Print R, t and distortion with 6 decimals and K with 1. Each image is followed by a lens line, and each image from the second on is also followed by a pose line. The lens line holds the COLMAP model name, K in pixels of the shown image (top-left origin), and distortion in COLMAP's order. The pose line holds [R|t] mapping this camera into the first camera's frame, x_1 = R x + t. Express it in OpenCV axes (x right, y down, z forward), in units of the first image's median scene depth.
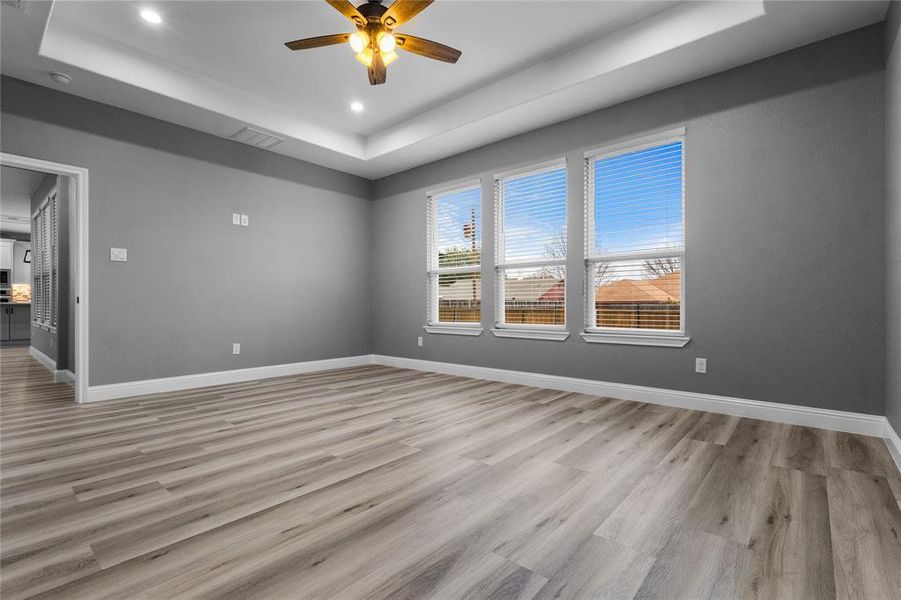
lens RADIAL K [[421.2, 0, 445.7], [0, 421.2, 303.4], [0, 0, 1]] dist [0.000503, -0.000569]
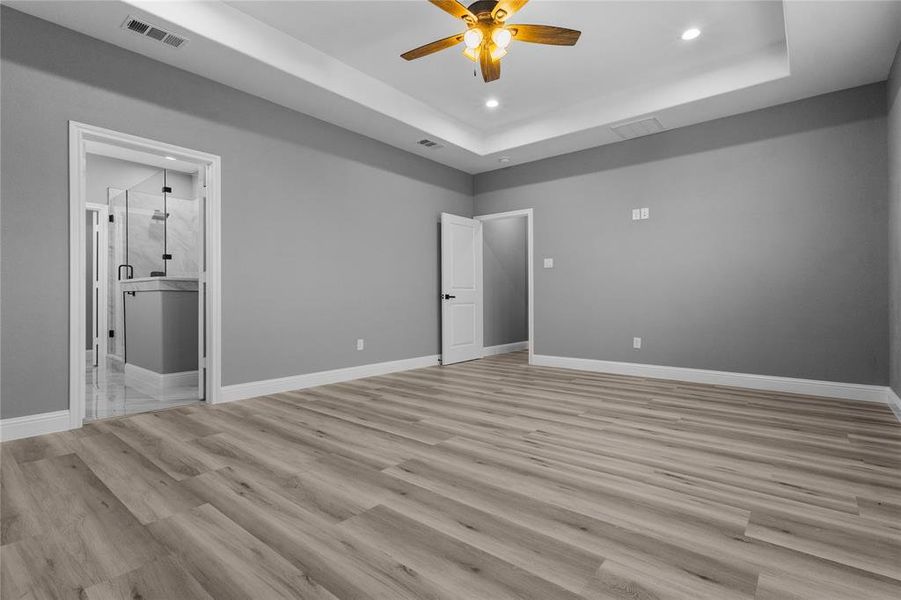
lens RADIAL K [[421.2, 0, 458.5], [0, 421.2, 299.3], [0, 0, 1]] dist [0.000503, -0.000569]
pose [[0.041010, 0.002657, -0.999155, 0.957737], [0.002317, 0.999994, 0.002755, -0.000827], [0.999156, -0.002428, 0.041003, 1.035049]]
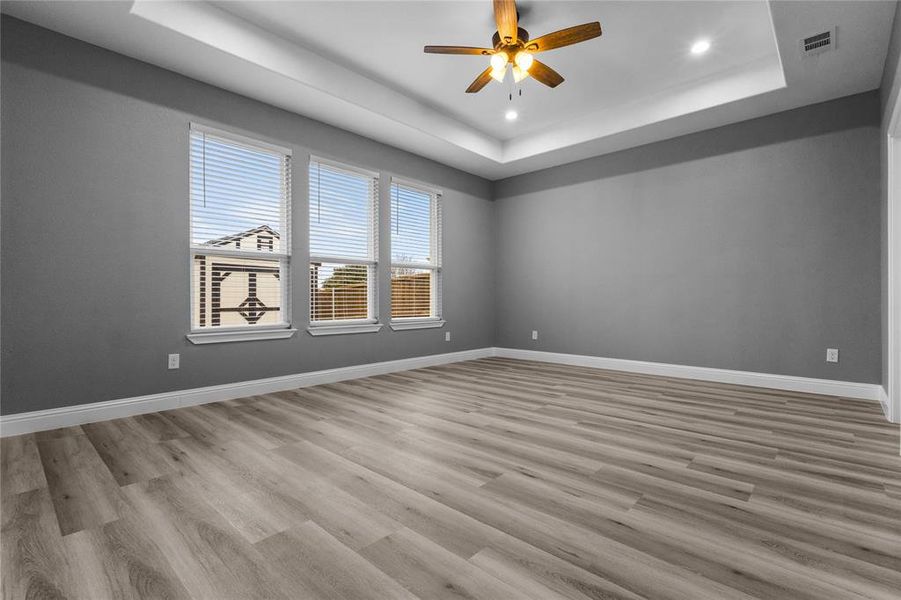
lens RADIAL K [[421.2, 0, 446.2], [0, 421.2, 298.3], [0, 0, 1]] dist [0.000503, -0.000569]
pose [[0.023340, 0.003666, 0.999721, -1.480027], [-0.002996, 0.999989, -0.003597, 0.000815], [-0.999723, -0.002911, 0.023350, 1.329051]]
